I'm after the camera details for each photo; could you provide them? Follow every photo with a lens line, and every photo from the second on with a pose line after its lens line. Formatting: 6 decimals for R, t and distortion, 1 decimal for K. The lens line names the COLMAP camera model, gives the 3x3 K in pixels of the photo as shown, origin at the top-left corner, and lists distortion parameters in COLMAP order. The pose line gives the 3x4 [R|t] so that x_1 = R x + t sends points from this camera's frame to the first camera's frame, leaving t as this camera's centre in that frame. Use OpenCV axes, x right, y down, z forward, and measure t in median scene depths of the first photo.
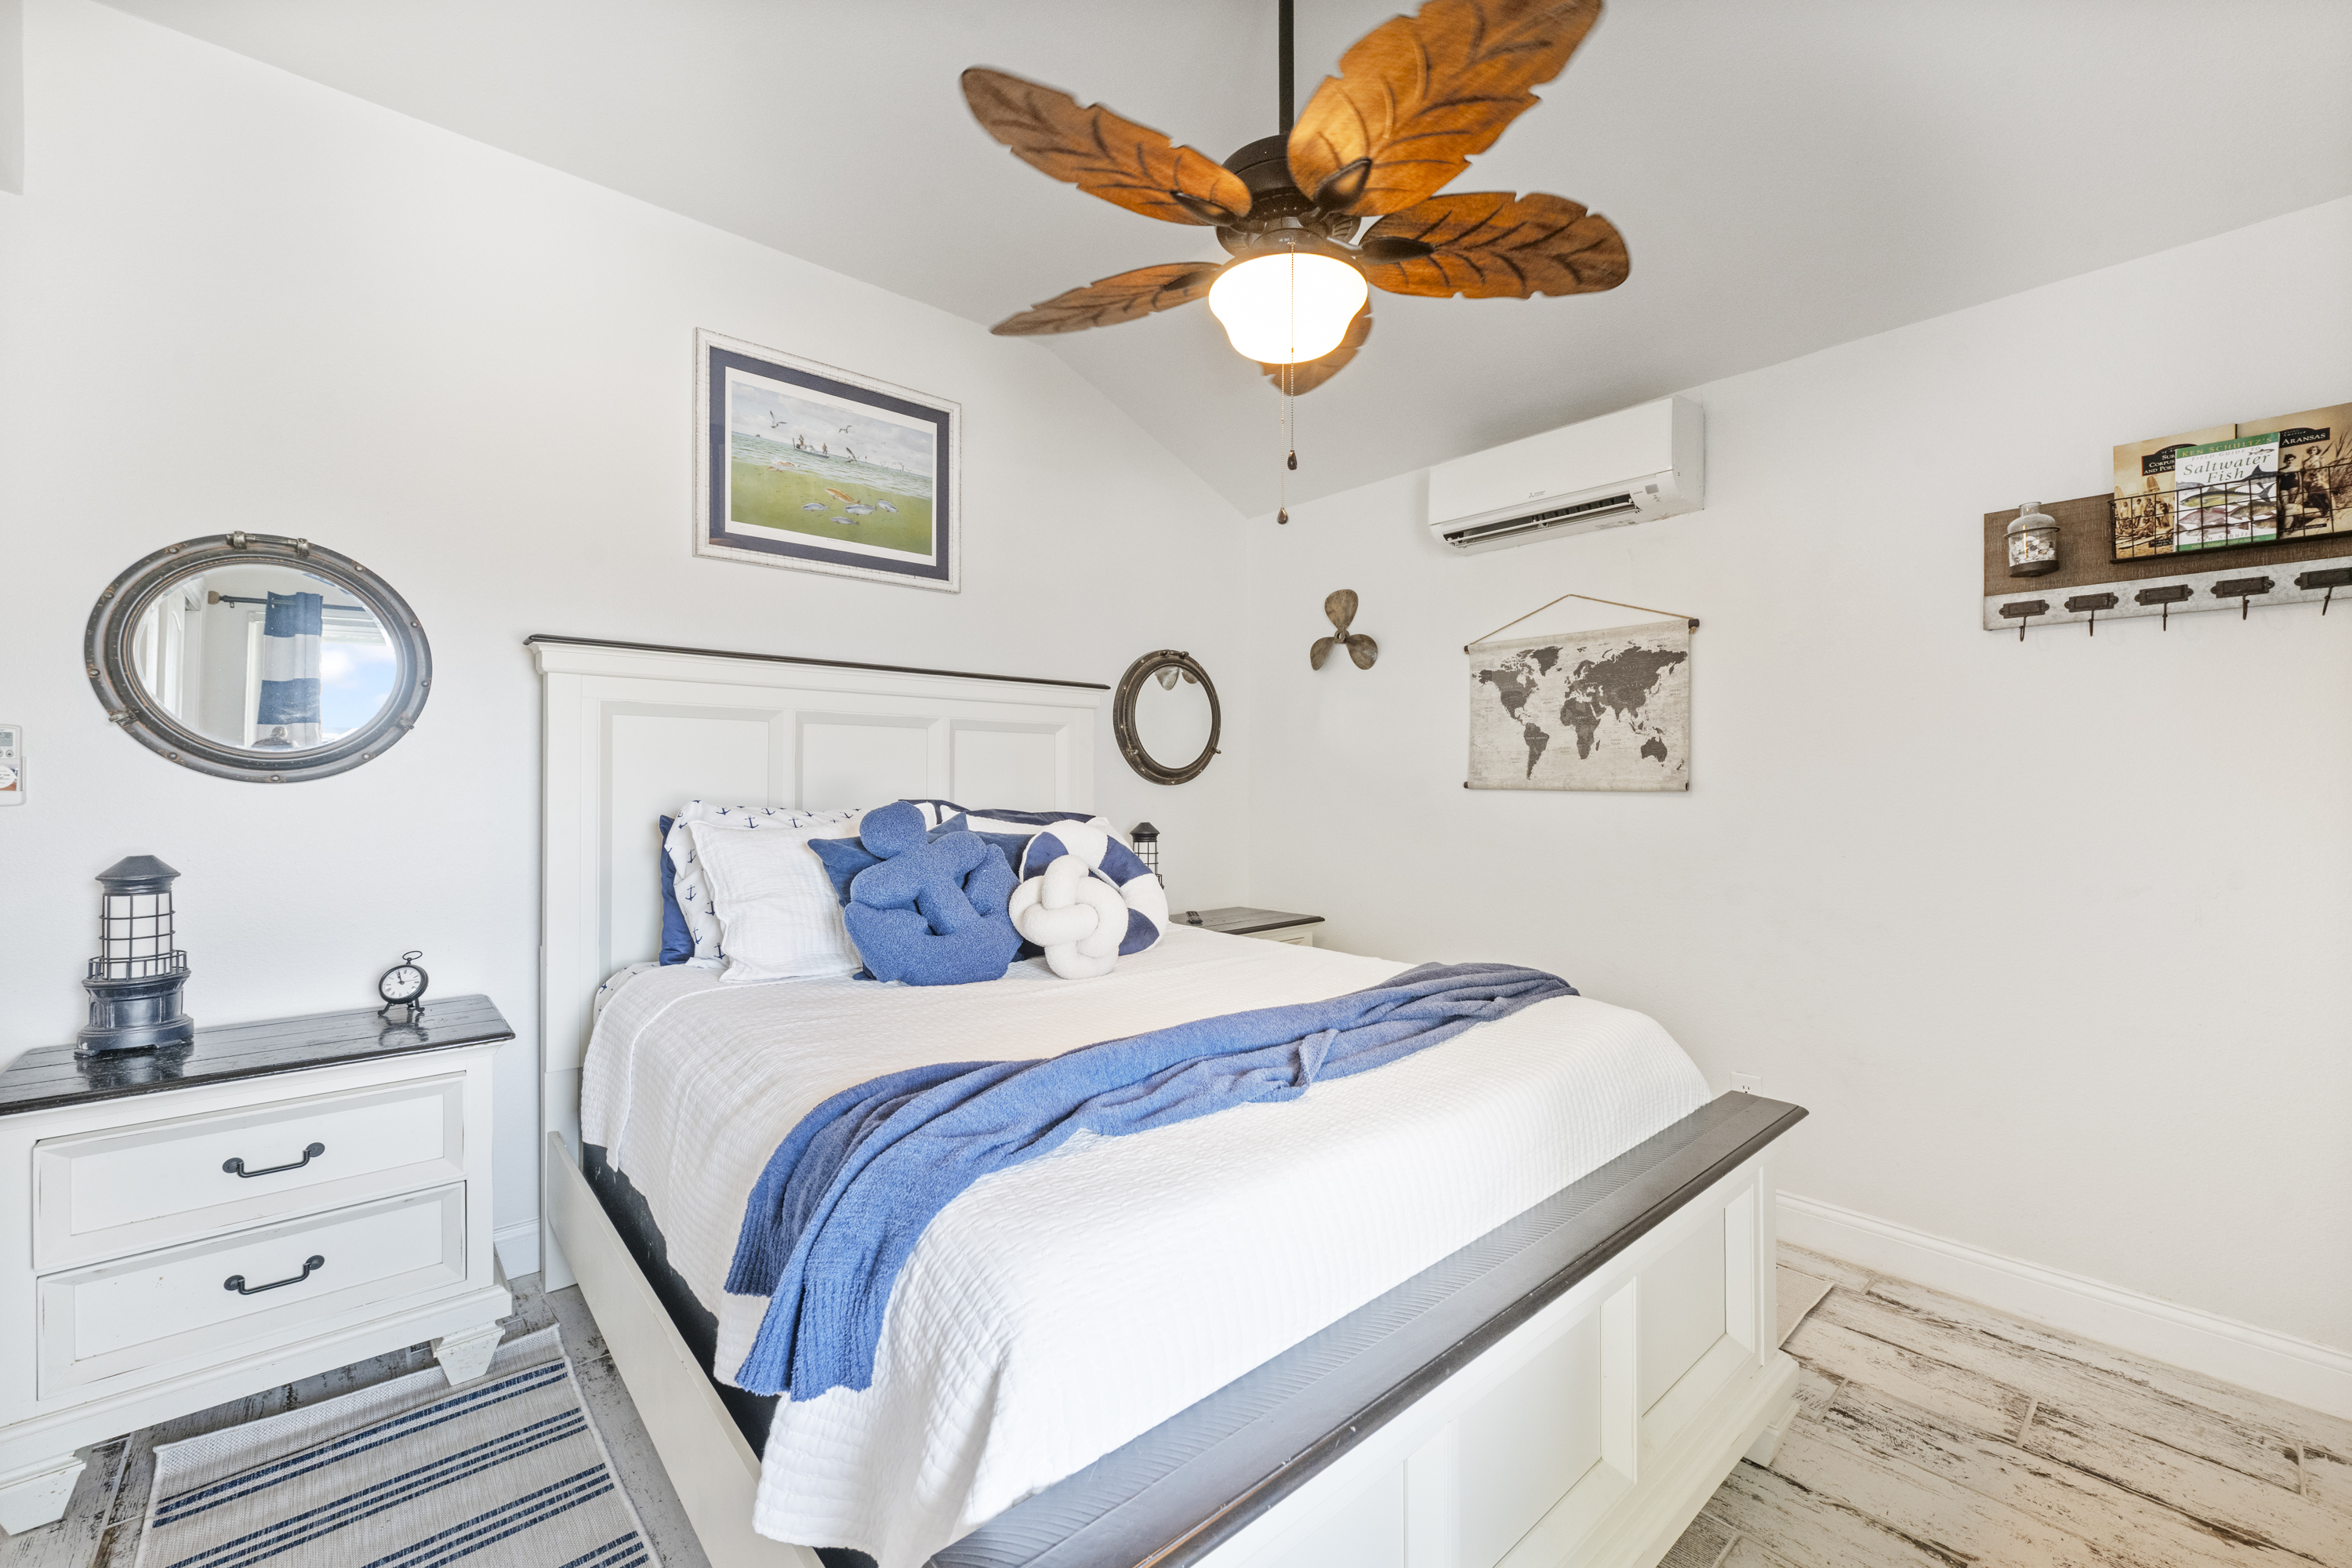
lens RADIAL K [[932.1, 0, 1176.0], [0, 932.1, 784.0], [0, 0, 1]] dist [0.000374, 0.000060]
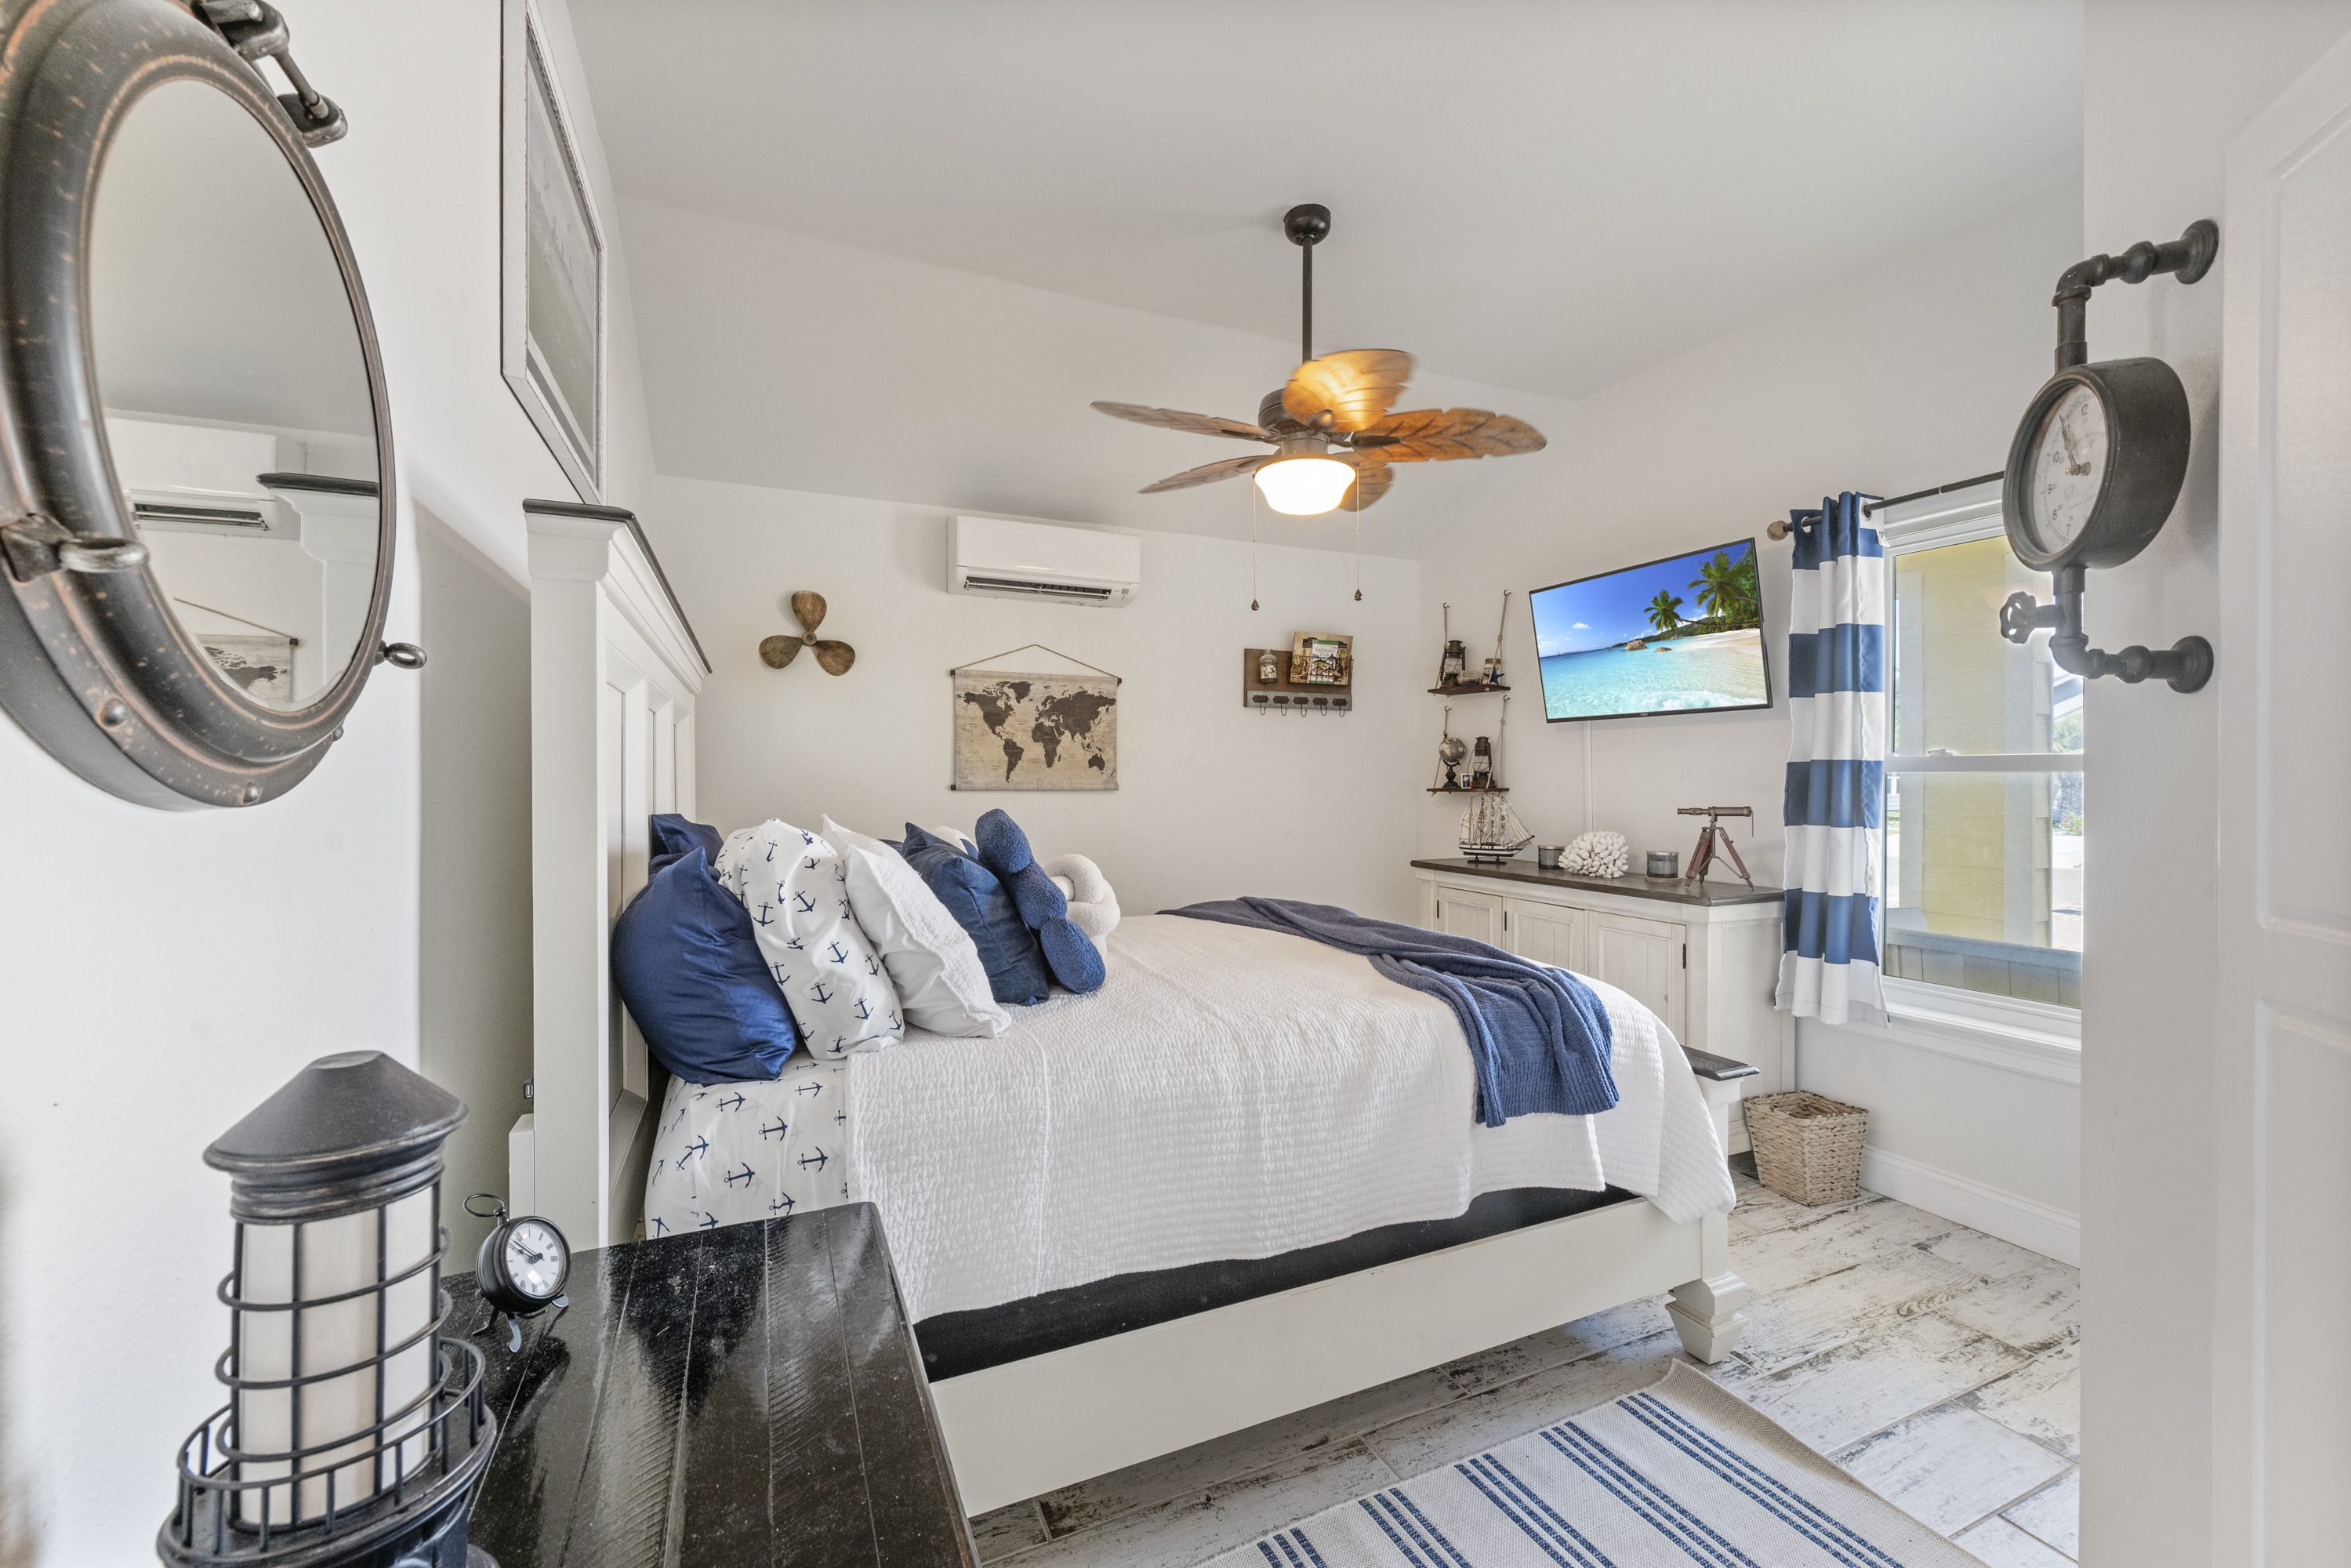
lens RADIAL K [[931.8, 0, 1175.5], [0, 931.8, 784.0], [0, 0, 1]] dist [0.000374, 0.000060]
pose [[0.308492, -0.008661, 0.951187, -0.802452], [0.002867, 0.999962, 0.008176, -0.013203], [-0.951222, 0.000205, 0.308506, 0.399172]]
